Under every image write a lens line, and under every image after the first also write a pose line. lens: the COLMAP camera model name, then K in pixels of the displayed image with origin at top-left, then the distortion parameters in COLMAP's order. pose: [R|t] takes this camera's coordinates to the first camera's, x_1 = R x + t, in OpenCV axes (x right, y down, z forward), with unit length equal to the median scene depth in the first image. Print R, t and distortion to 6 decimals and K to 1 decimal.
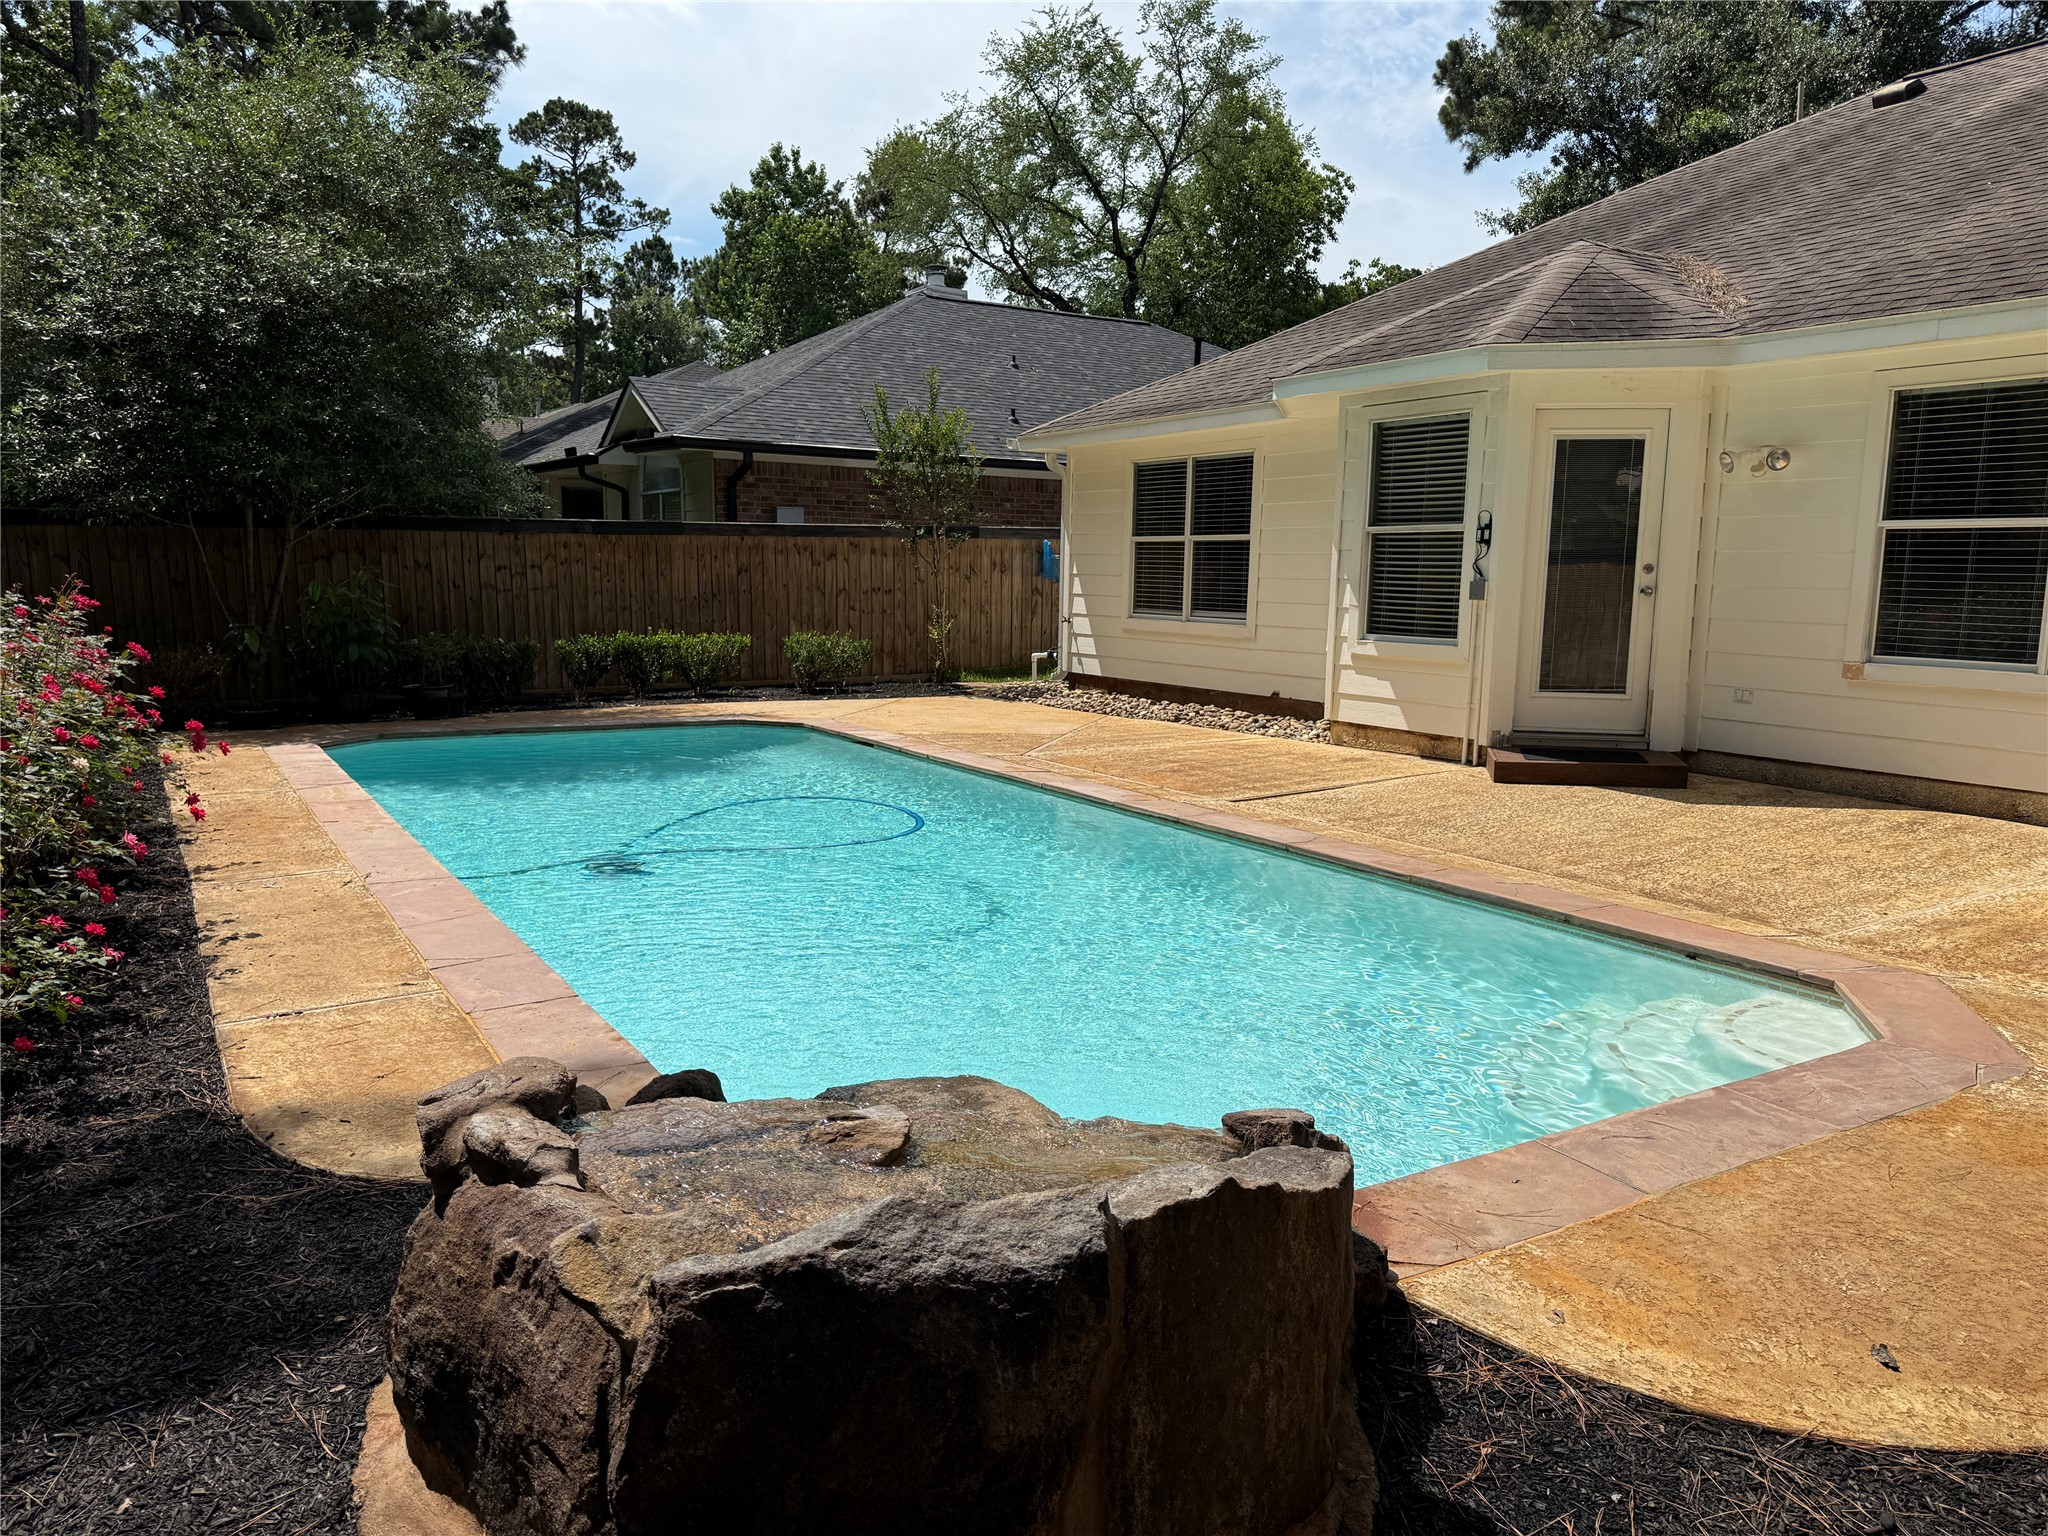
lens RADIAL K [[1456.1, 0, 1023.6], [0, 1456.1, 764.3], [0, 0, 1]] dist [-0.002102, 0.002163]
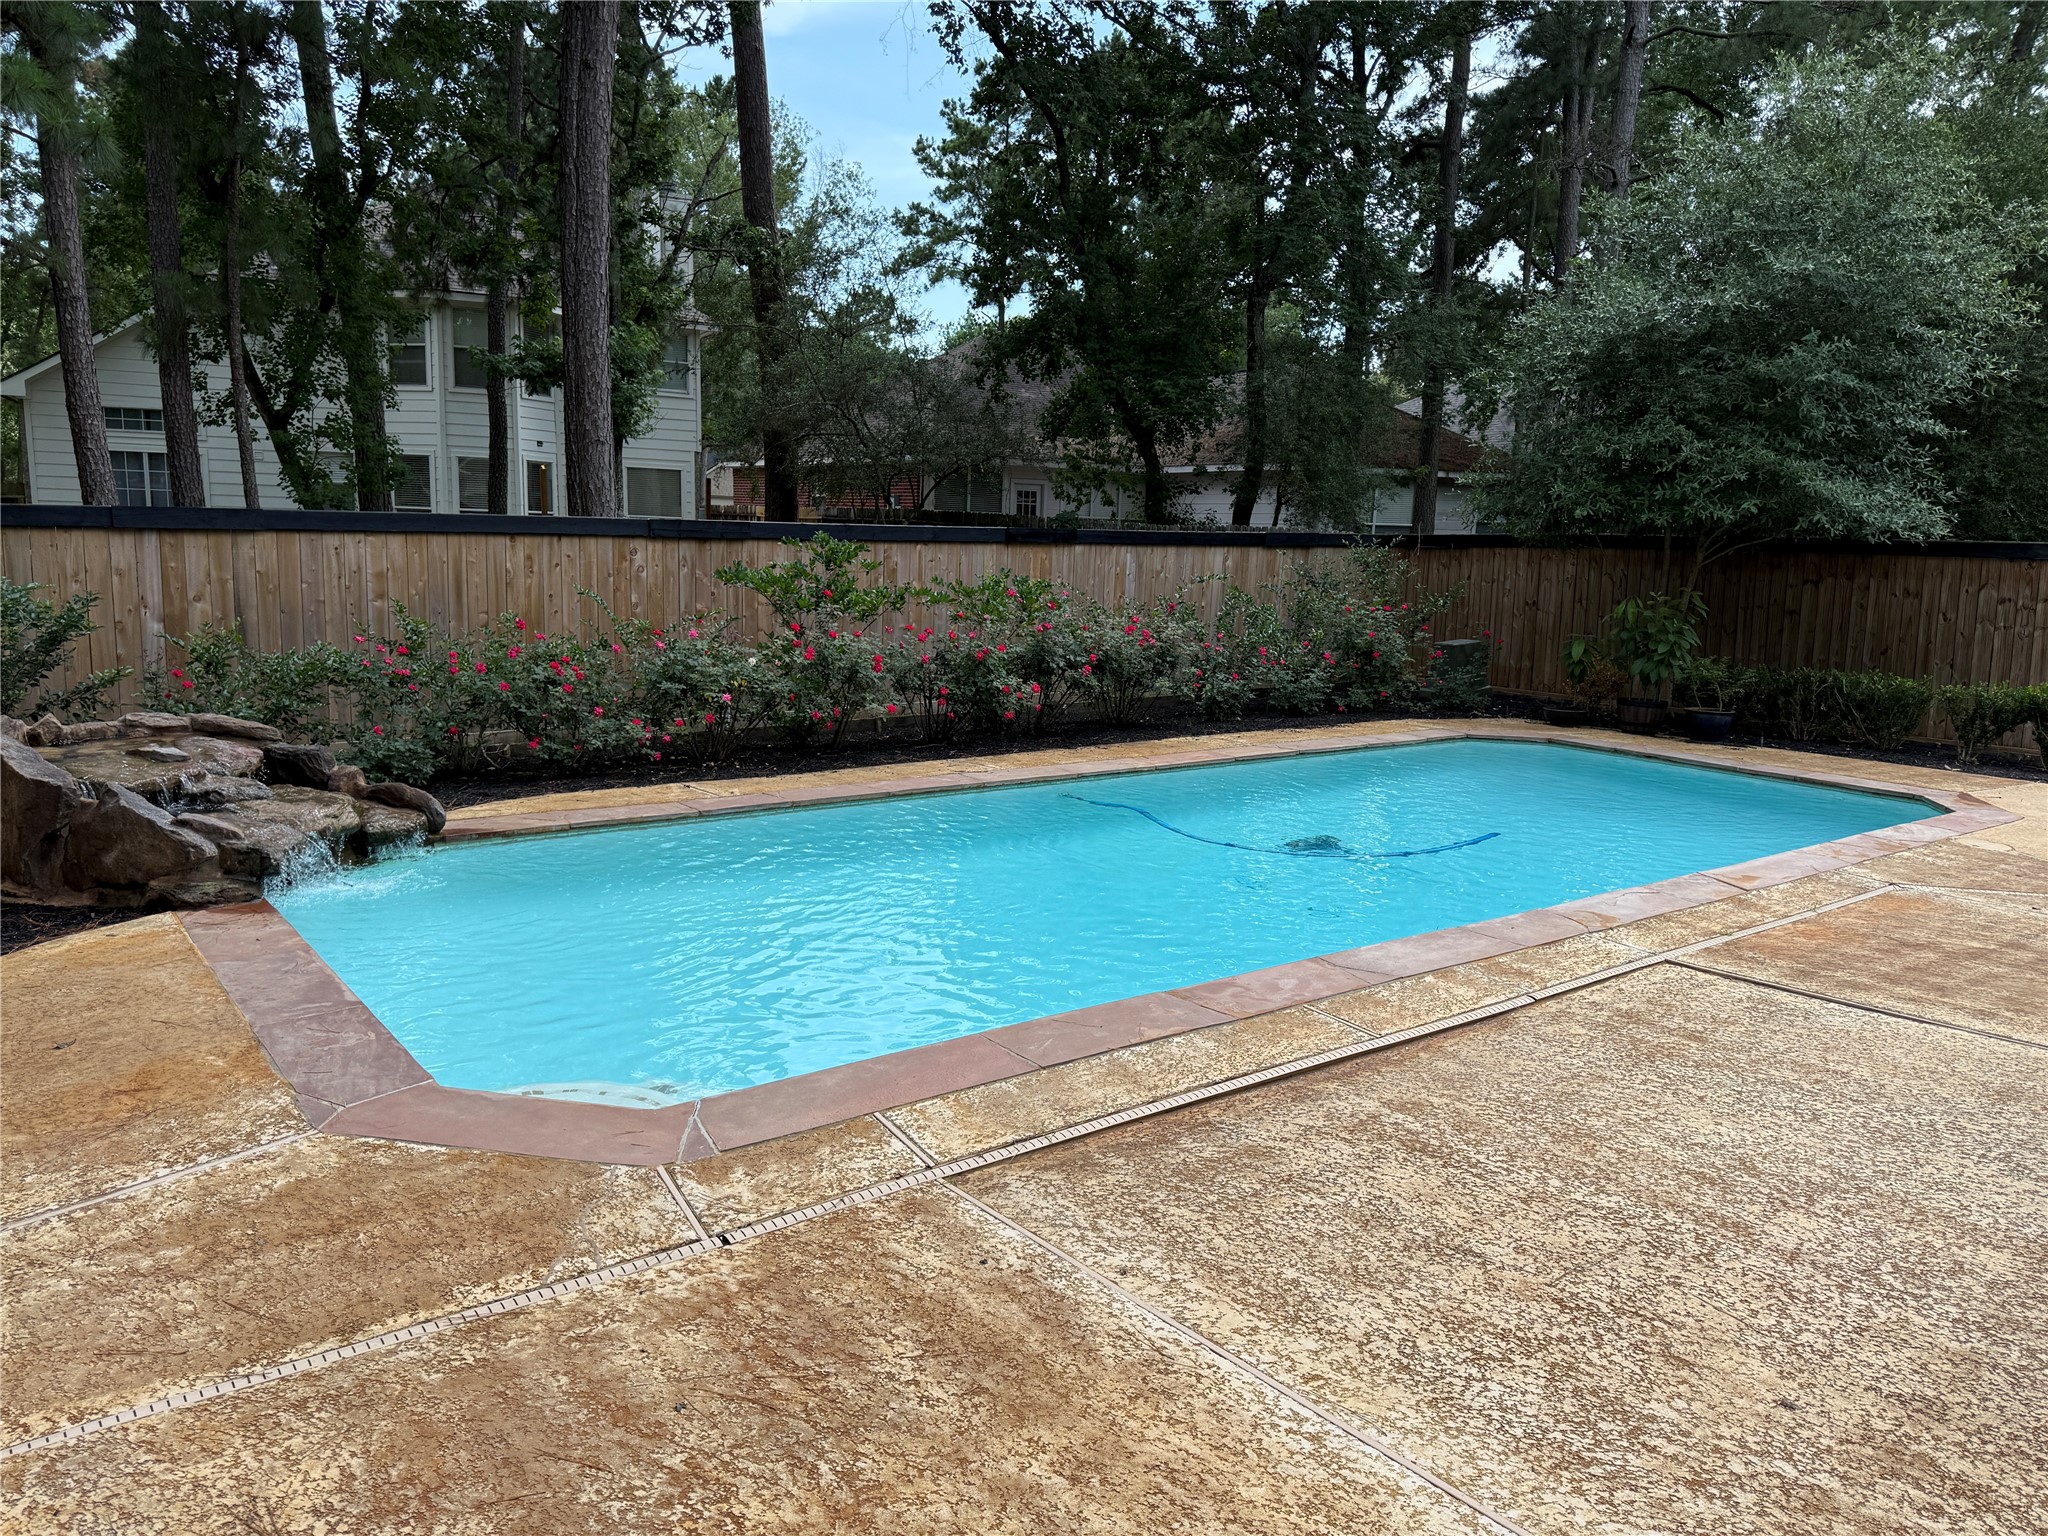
lens RADIAL K [[1441.8, 0, 1027.4], [0, 1441.8, 763.5], [0, 0, 1]] dist [0.010663, 0.003645]
pose [[0.108752, 0.153589, -0.982132, 1.727573], [-0.168430, 0.976554, 0.134067, -0.237979], [0.979696, 0.150841, 0.132071, 1.373602]]
